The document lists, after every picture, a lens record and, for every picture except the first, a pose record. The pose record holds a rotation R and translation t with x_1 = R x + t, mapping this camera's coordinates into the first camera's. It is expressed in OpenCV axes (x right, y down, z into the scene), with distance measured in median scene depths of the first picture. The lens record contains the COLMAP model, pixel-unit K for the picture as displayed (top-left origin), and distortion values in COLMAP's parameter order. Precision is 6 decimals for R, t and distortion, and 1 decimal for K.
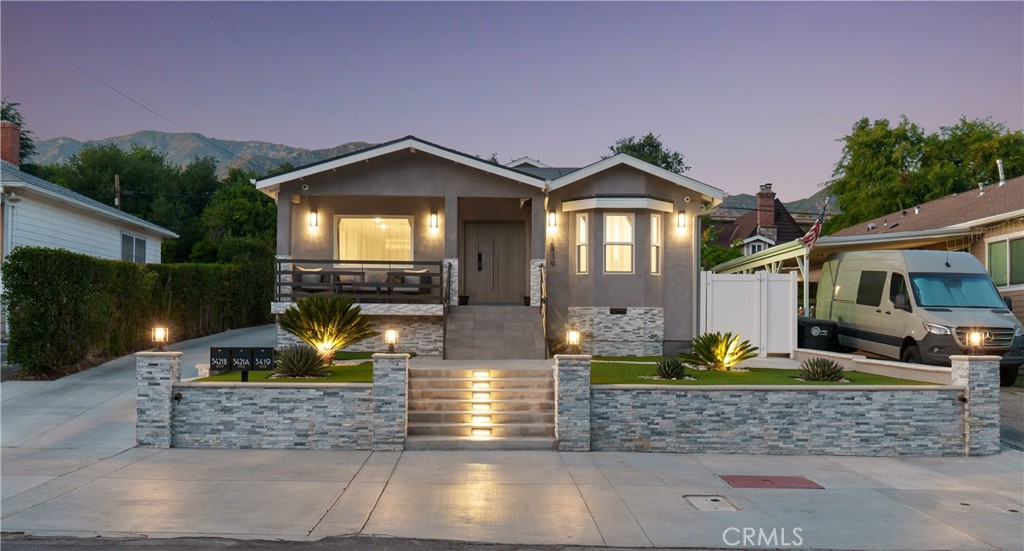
lens RADIAL K [[873.3, 0, 512.1], [0, 873.3, 275.7], [0, 0, 1]] dist [-0.007727, 0.003397]
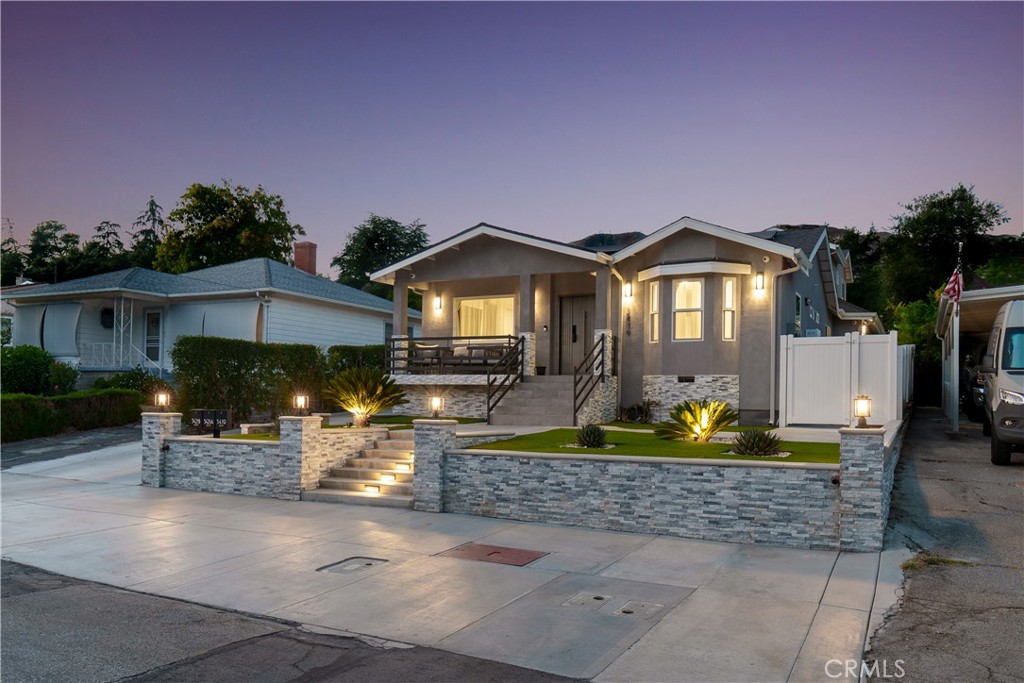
lens RADIAL K [[797.5, 0, 512.2], [0, 797.5, 344.4], [0, 0, 1]] dist [-0.009480, -0.001400]
pose [[0.879149, -0.031160, -0.475527, 0.515969], [0.026515, 0.999513, -0.016474, 0.015273], [0.475809, 0.001875, 0.879547, 0.169546]]
